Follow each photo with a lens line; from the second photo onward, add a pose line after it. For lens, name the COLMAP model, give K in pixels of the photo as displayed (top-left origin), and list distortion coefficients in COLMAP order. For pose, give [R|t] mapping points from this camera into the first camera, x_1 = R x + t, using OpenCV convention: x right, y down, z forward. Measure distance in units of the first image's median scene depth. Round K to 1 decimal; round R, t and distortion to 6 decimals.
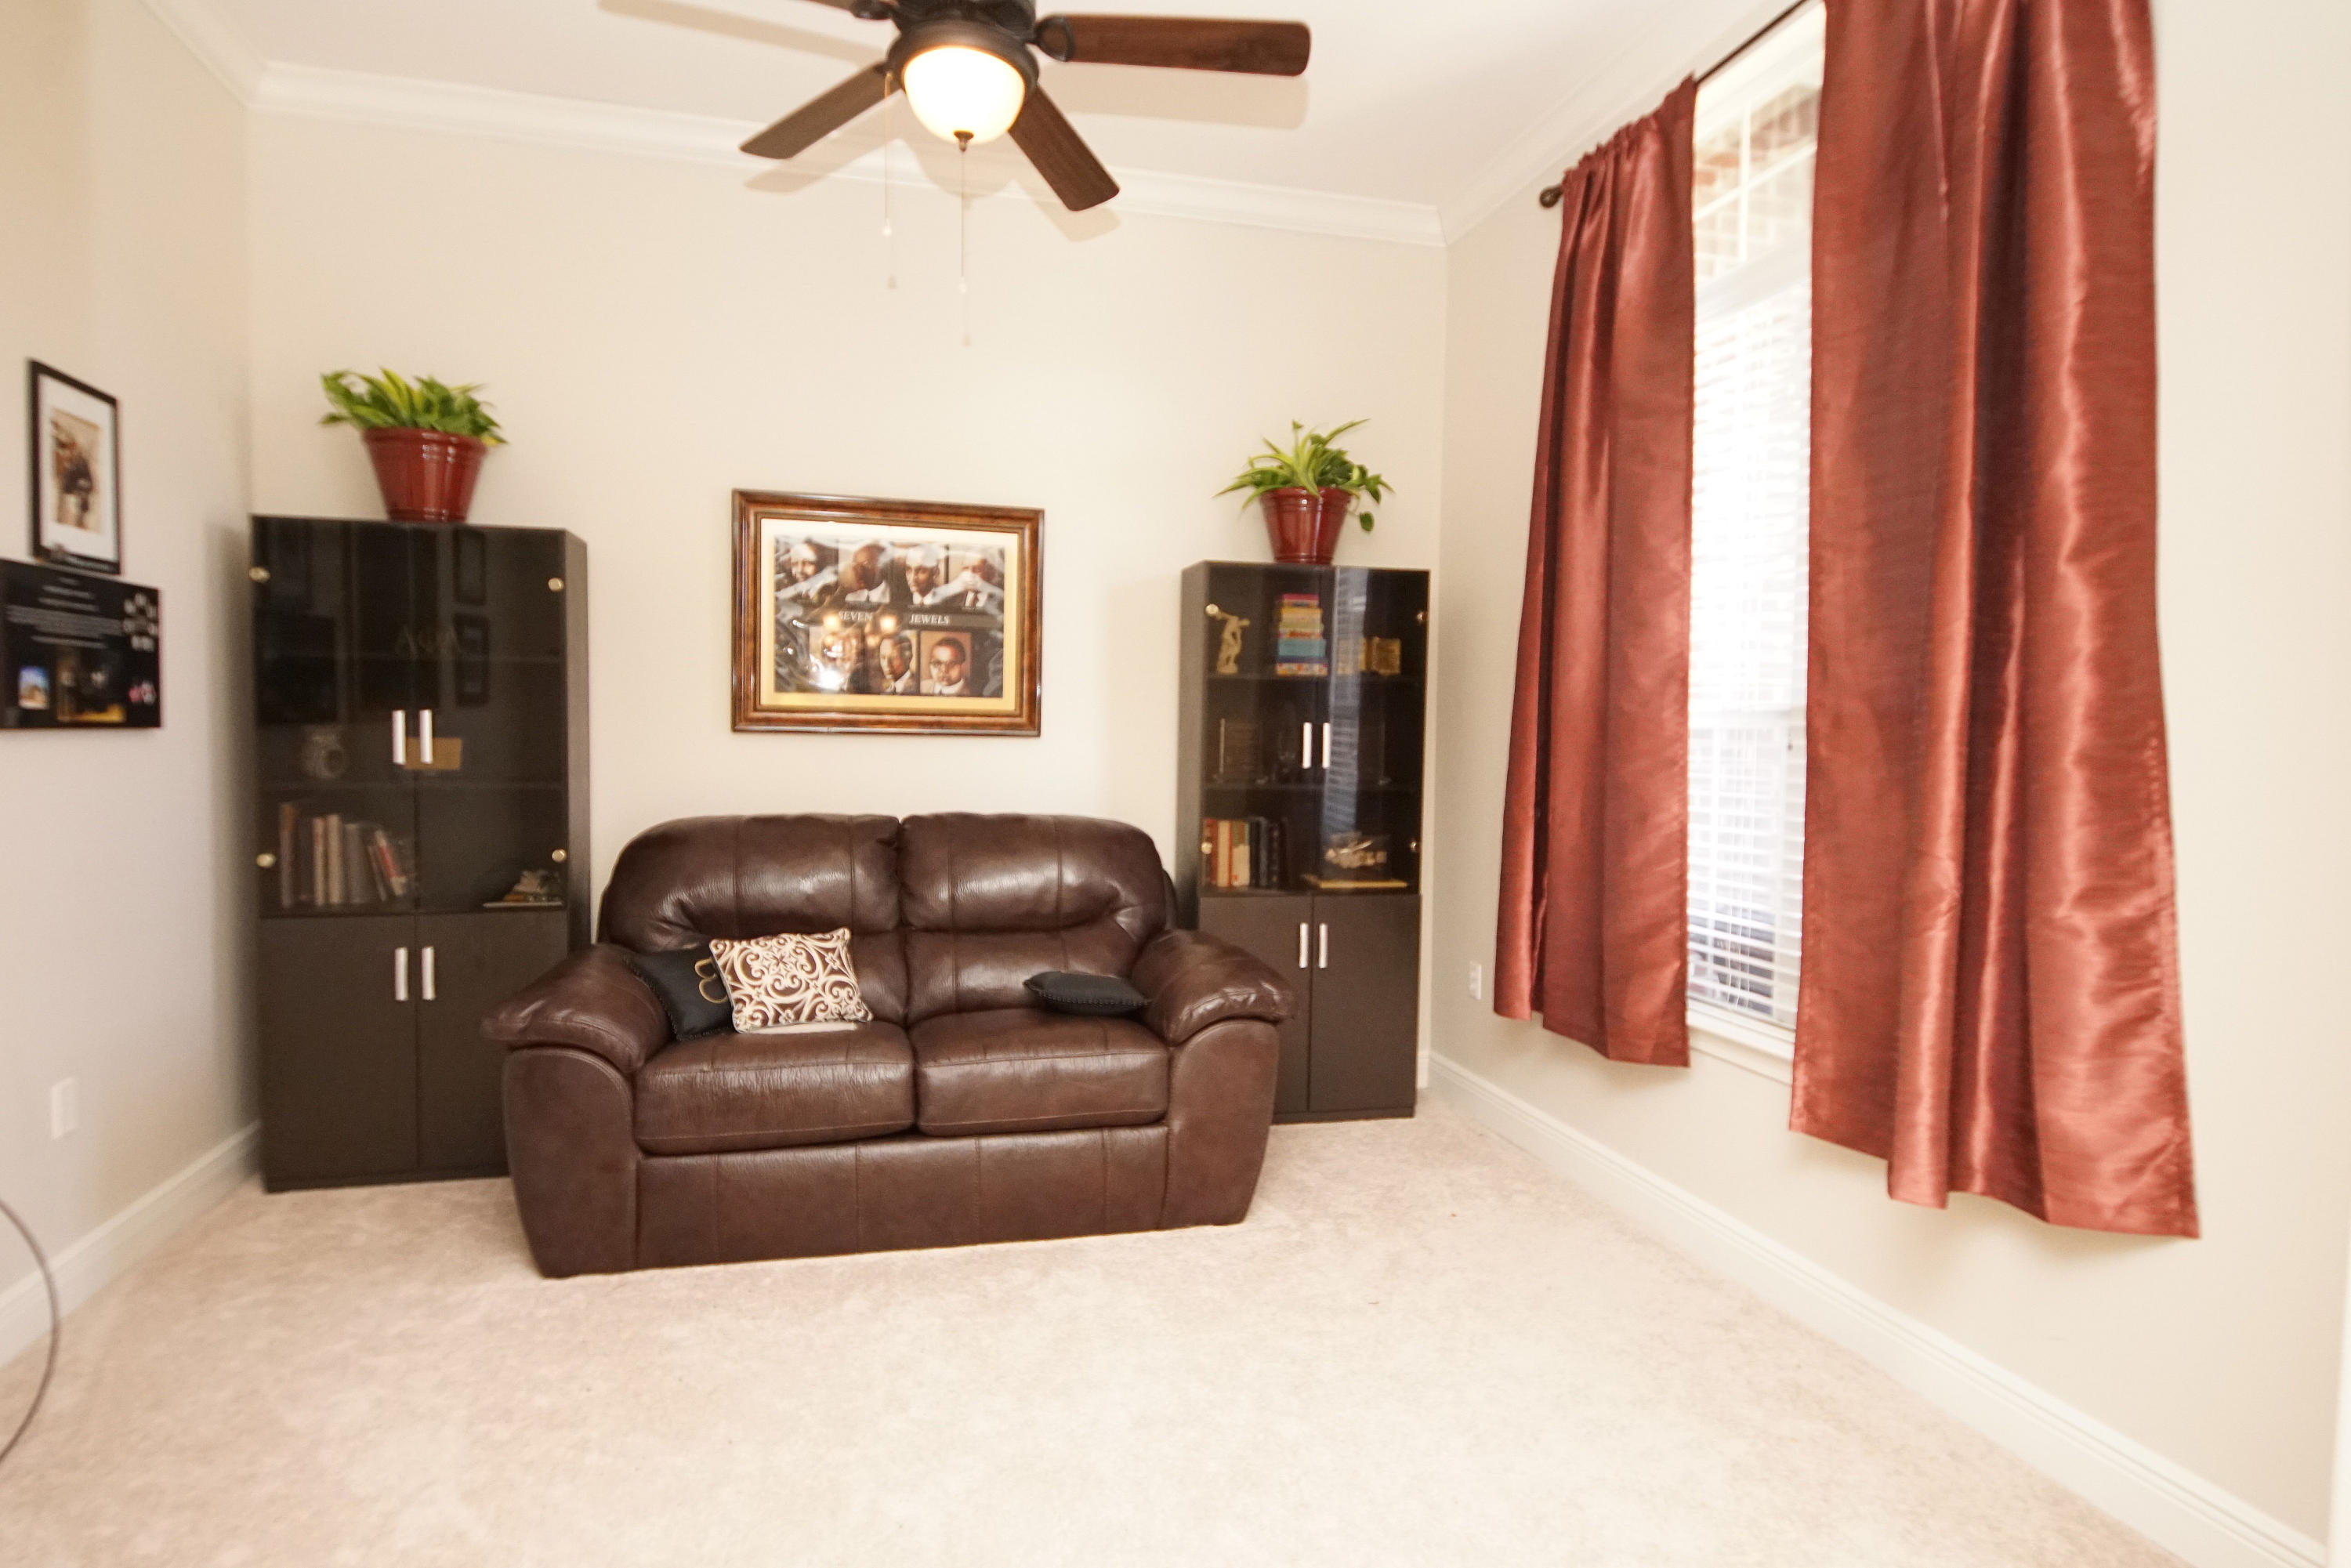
lens RADIAL K [[1275.7, 0, 1179.4], [0, 1275.7, 777.0], [0, 0, 1]] dist [0.032145, -0.021244]
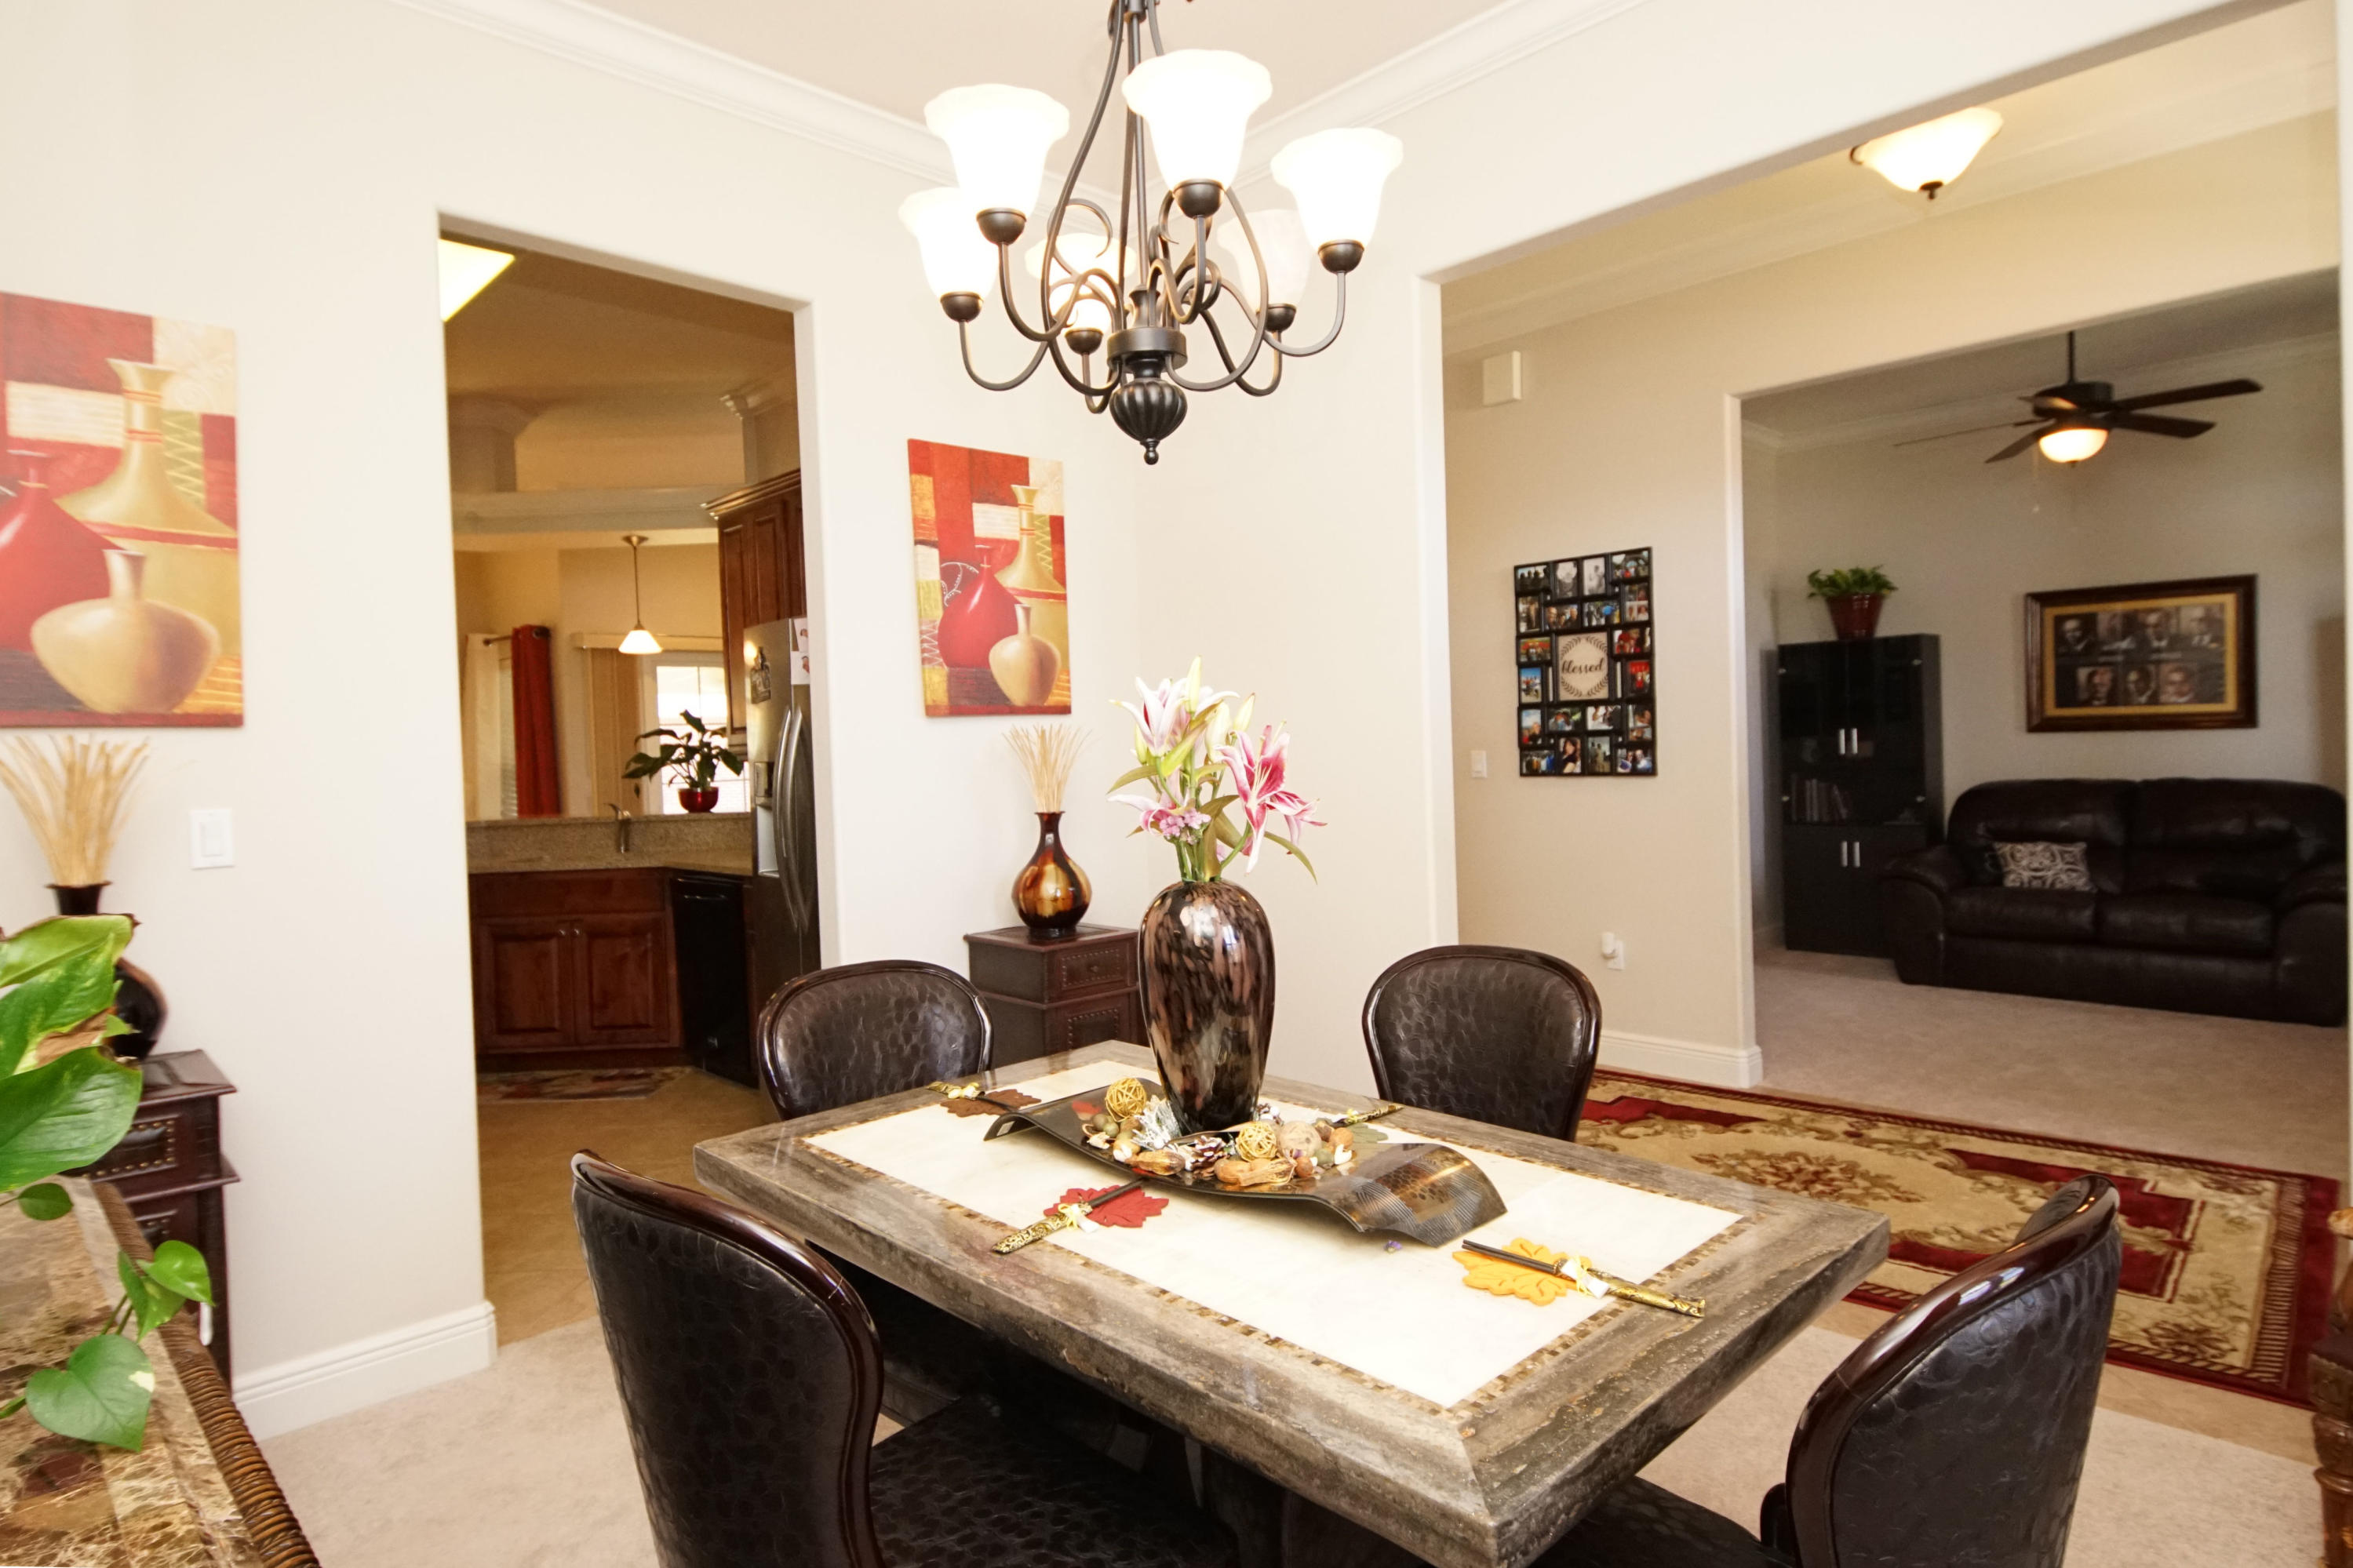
lens RADIAL K [[1276.7, 0, 1176.2], [0, 1276.7, 771.3], [0, 0, 1]] dist [0.032145, -0.021244]
pose [[0.492594, -0.010695, -0.870194, 0.674896], [0.004884, 0.999943, -0.009525, 0.031759], [0.870246, 0.000442, 0.492618, -0.967440]]
